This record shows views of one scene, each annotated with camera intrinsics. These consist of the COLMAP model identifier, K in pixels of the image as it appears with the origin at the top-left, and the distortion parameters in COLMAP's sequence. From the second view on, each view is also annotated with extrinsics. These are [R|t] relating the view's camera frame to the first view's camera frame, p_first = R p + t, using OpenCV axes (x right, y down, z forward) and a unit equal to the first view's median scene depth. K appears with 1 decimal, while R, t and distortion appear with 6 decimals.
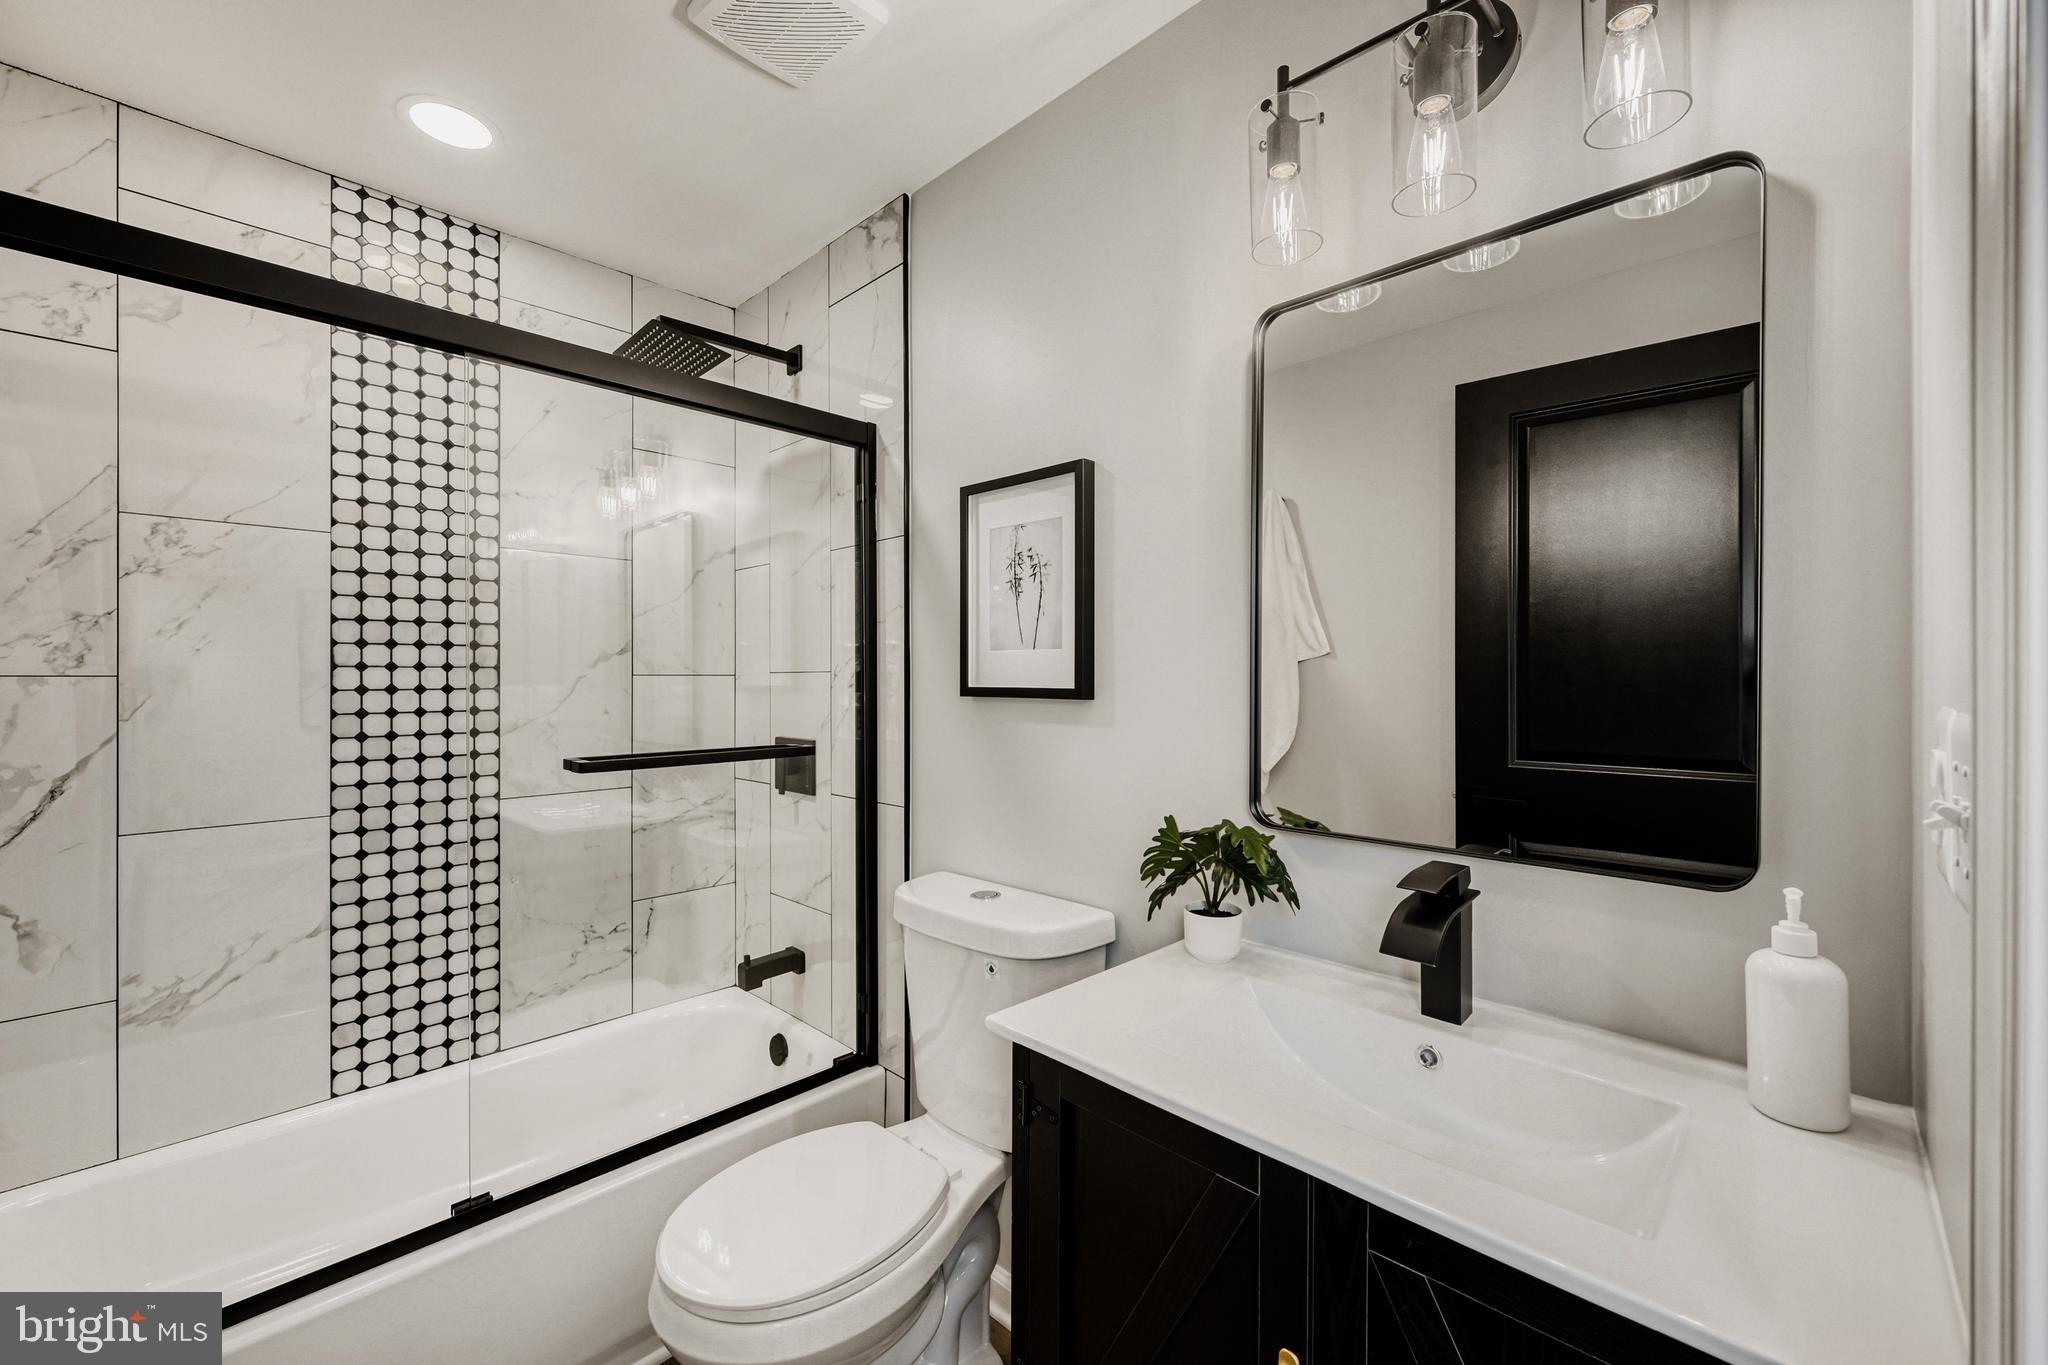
lens RADIAL K [[824.3, 0, 1018.9], [0, 824.3, 682.1], [0, 0, 1]] dist [0.006262, 0.000399]
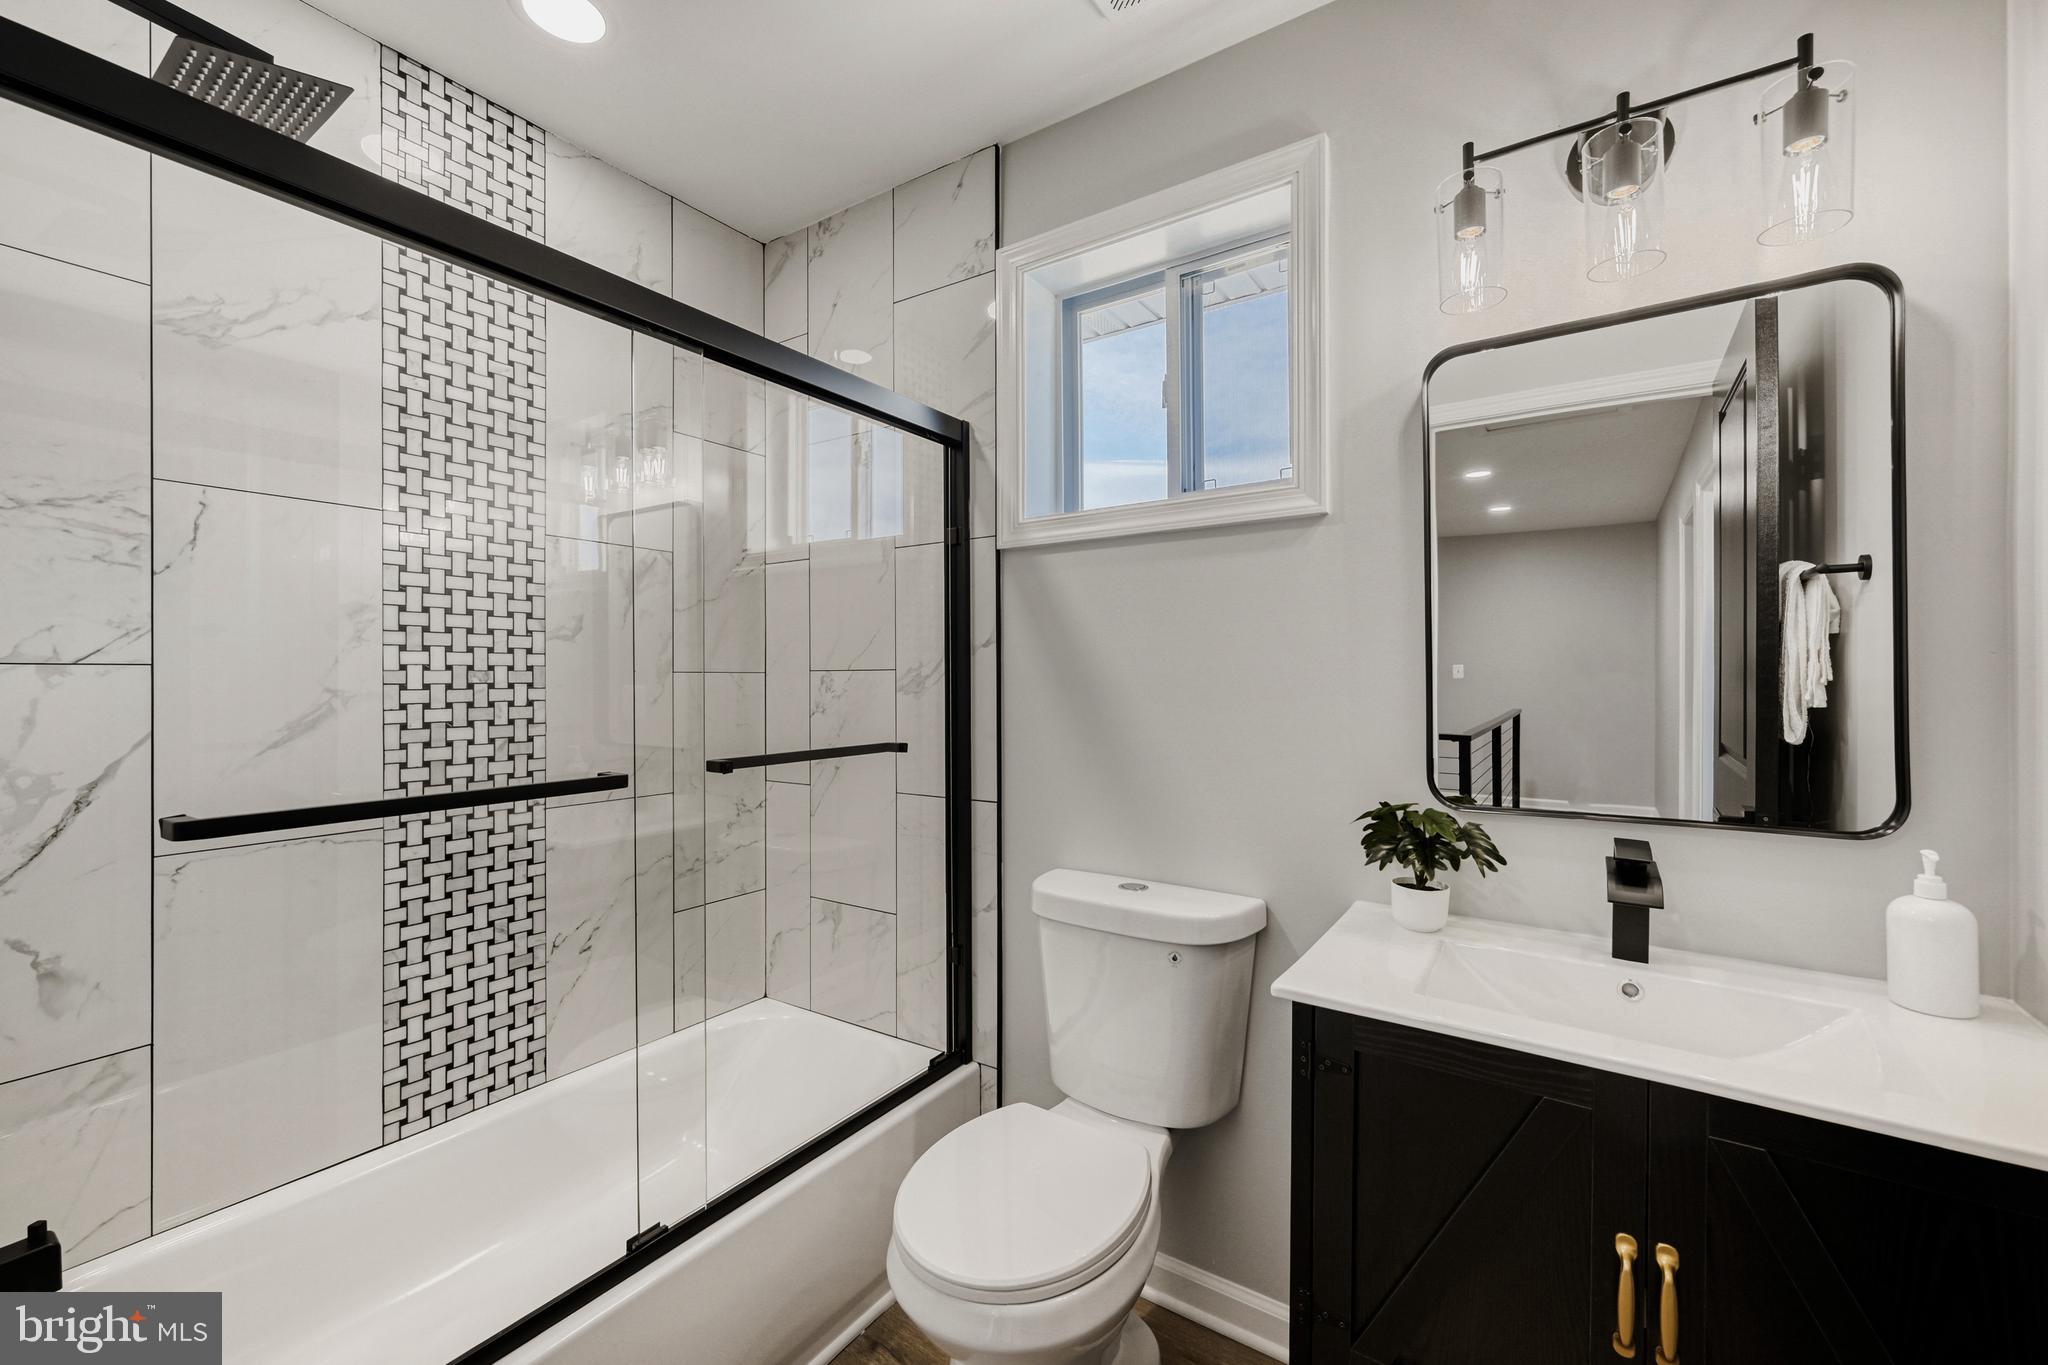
lens RADIAL K [[824.3, 0, 1019.0], [0, 824.3, 681.6], [0, 0, 1]] dist [0.006262, 0.000399]
pose [[0.983197, 0.008375, 0.182357, -0.385551], [-0.007880, 0.999963, -0.003438, 0.004487], [-0.182379, 0.001943, 0.983226, -0.002078]]
